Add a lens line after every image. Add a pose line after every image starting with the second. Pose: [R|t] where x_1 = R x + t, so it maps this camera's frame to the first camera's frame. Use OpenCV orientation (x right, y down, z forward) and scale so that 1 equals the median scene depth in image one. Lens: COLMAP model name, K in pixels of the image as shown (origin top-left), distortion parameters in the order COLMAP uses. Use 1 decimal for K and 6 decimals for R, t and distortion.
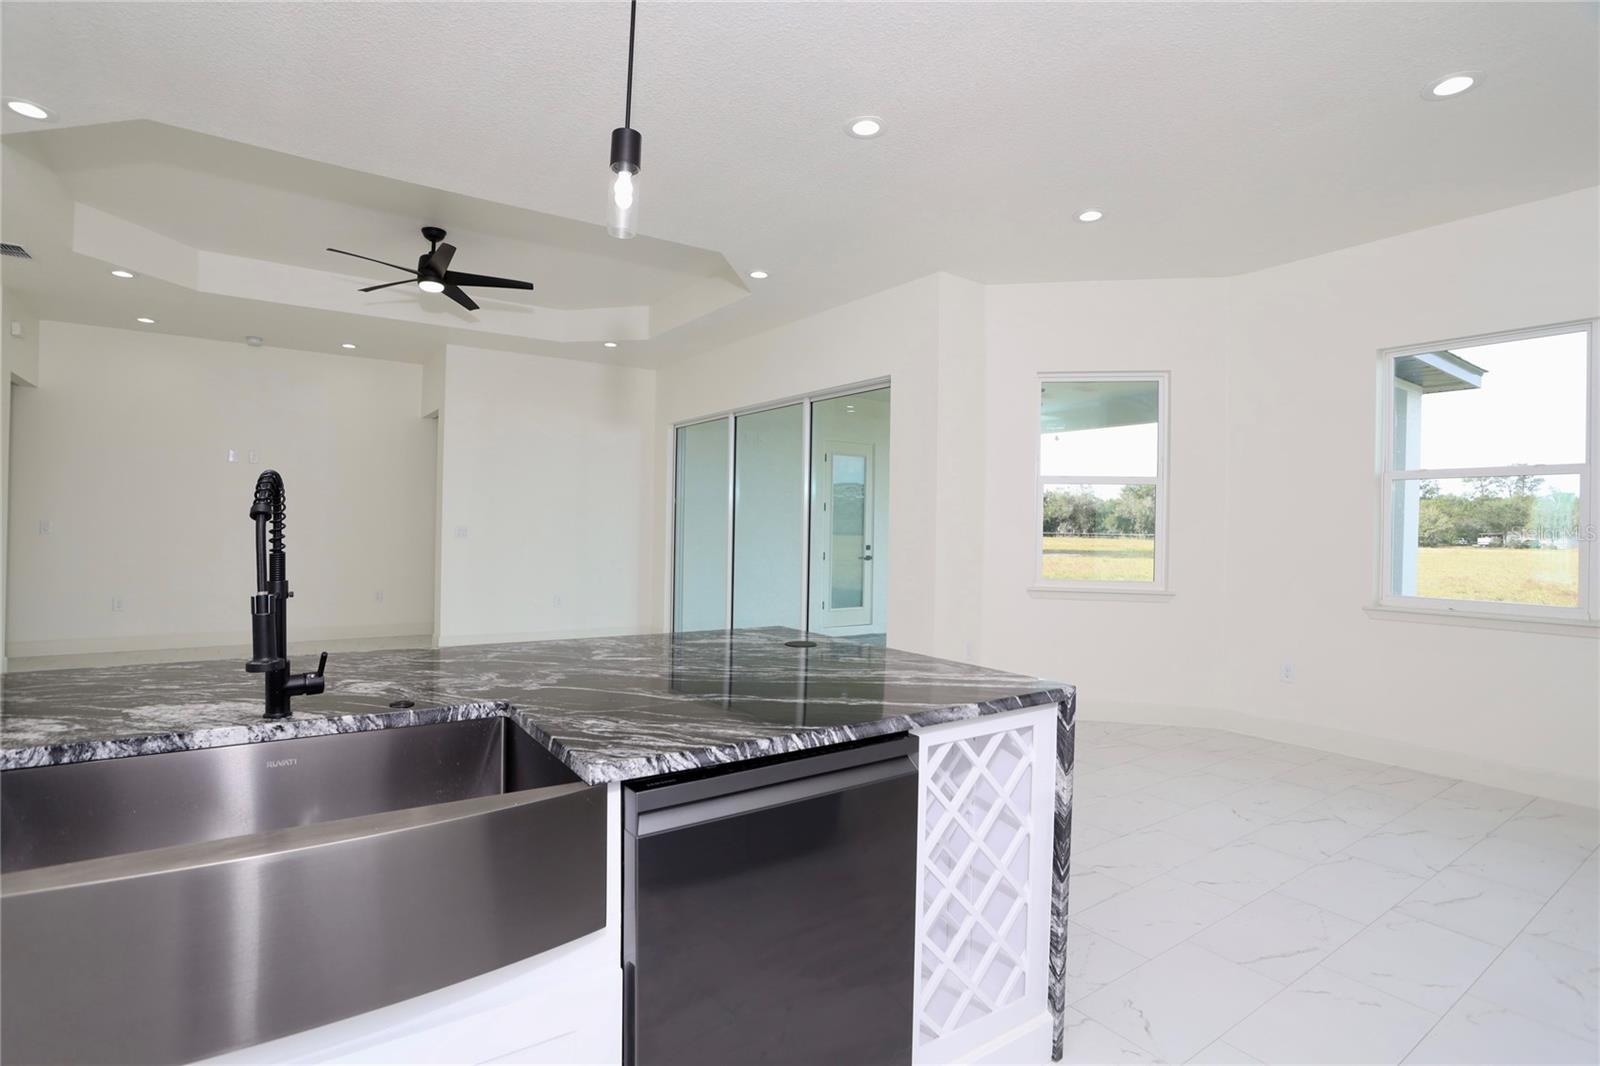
lens RADIAL K [[777.8, 0, 787.3], [0, 777.8, 527.8], [0, 0, 1]] dist [-0.074338, 0.033546]
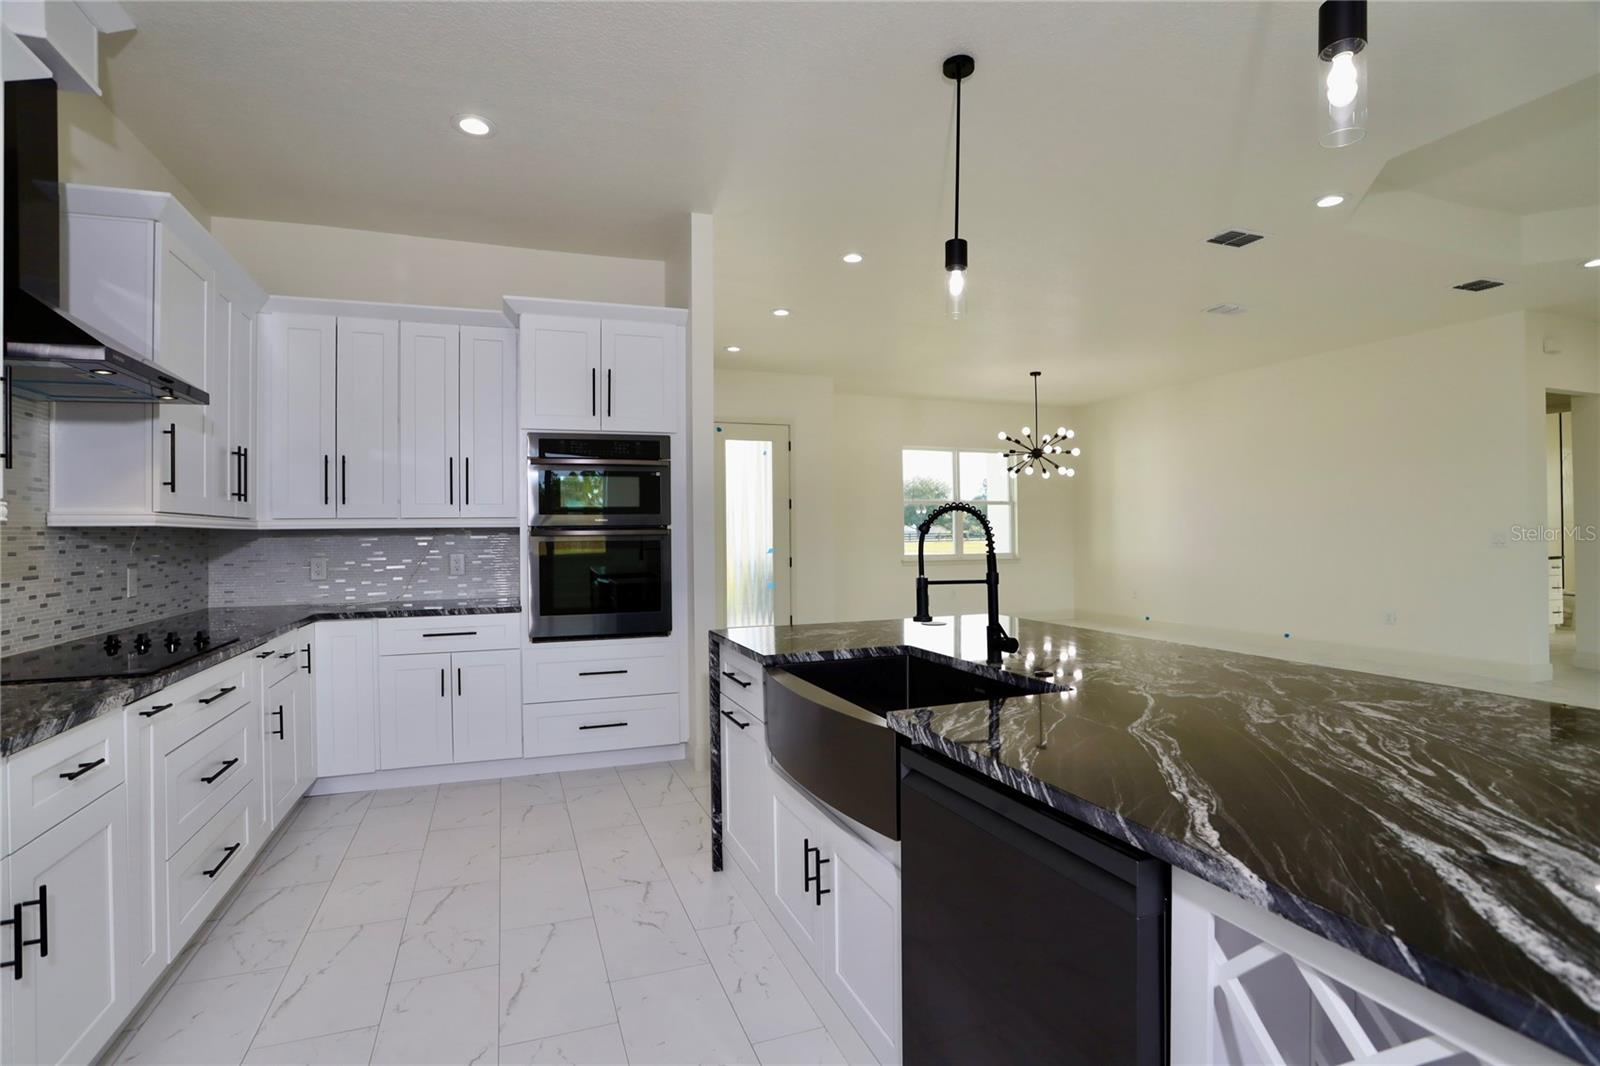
lens RADIAL K [[777.8, 0, 787.3], [0, 777.8, 527.8], [0, 0, 1]] dist [-0.074338, 0.033546]
pose [[-0.239089, -0.022228, -0.970743, 0.691651], [0.006170, 0.999683, -0.024410, 0.011666], [0.970978, -0.011826, -0.238876, 0.721882]]
